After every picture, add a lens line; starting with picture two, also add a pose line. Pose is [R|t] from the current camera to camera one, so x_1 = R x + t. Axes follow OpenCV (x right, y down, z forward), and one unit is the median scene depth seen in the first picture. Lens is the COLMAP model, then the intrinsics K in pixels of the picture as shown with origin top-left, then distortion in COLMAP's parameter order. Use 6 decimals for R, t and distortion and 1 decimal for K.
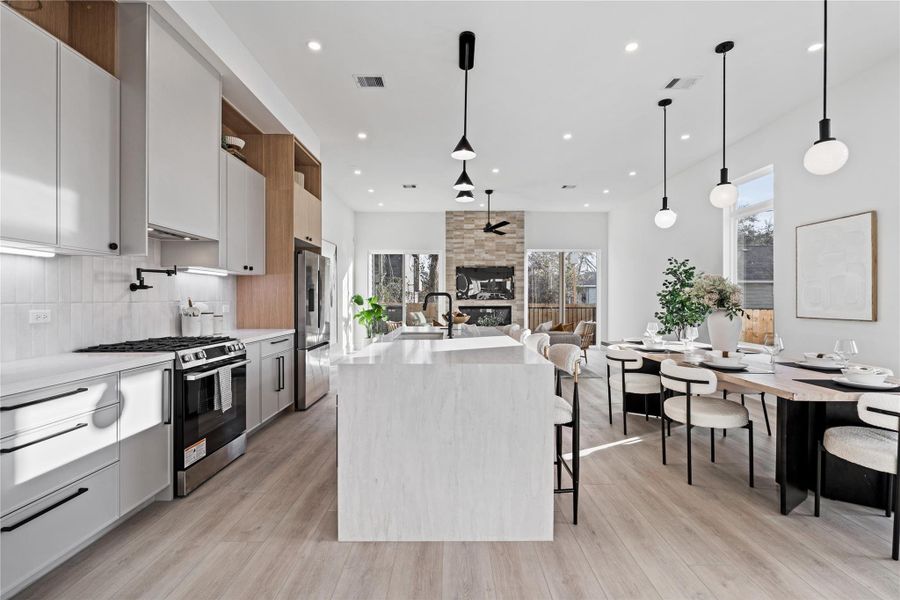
lens RADIAL K [[403.4, 0, 449.1], [0, 403.4, 301.4], [0, 0, 1]] dist [-0.011558, 0.002954]
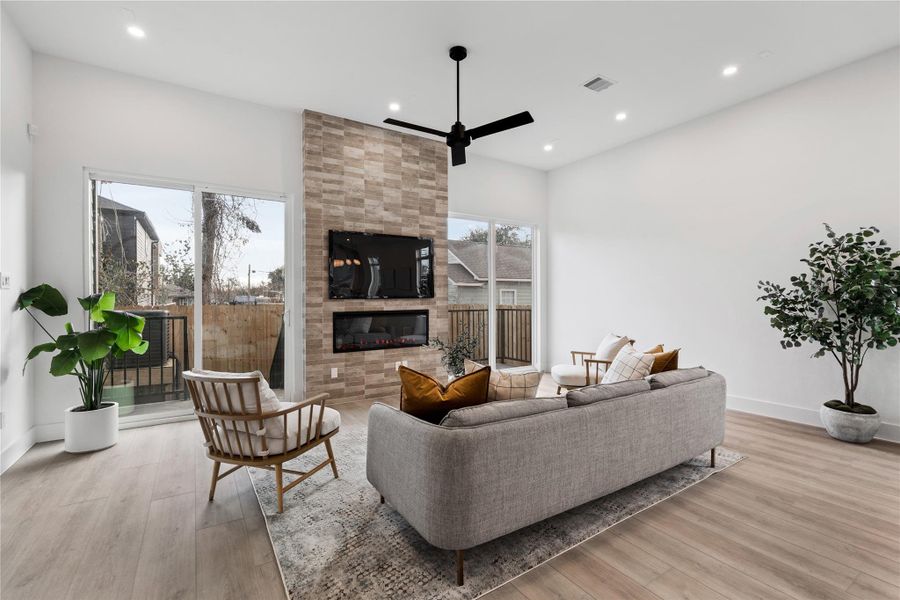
lens RADIAL K [[403.4, 0, 452.2], [0, 403.4, 297.2], [0, 0, 1]] dist [-0.011558, 0.002954]
pose [[0.838051, -0.003423, 0.545581, -0.198701], [0.008302, 0.999945, -0.006479, -0.003556], [-0.545529, 0.009959, 0.838033, 0.854680]]
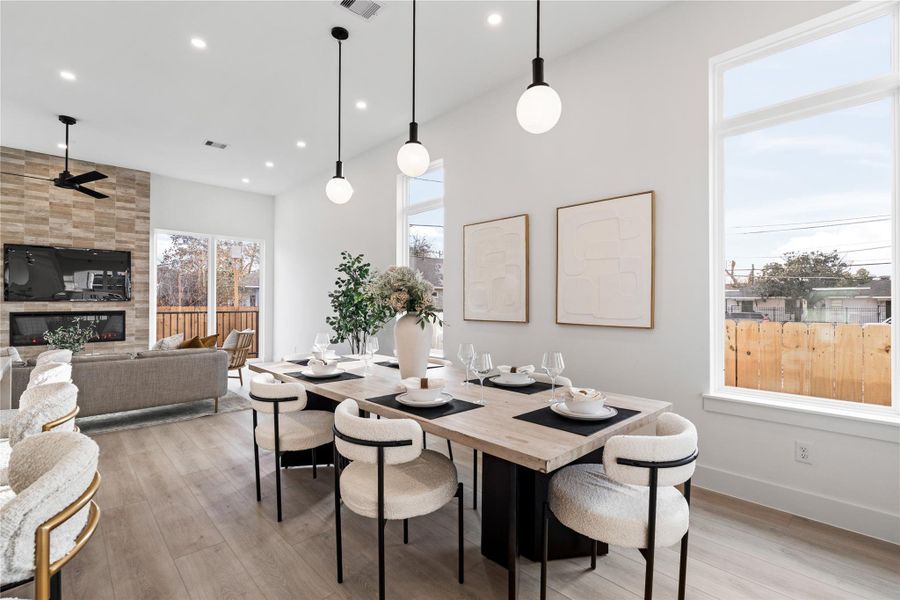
lens RADIAL K [[413.3, 0, 443.4], [0, 413.3, 298.7], [0, 0, 1]] dist [0.003480, 0.000751]
pose [[0.733191, 0.006970, 0.679987, 0.122151], [0.001910, 0.999922, -0.012309, 0.000949], [-0.680020, 0.010324, 0.733121, 0.236227]]
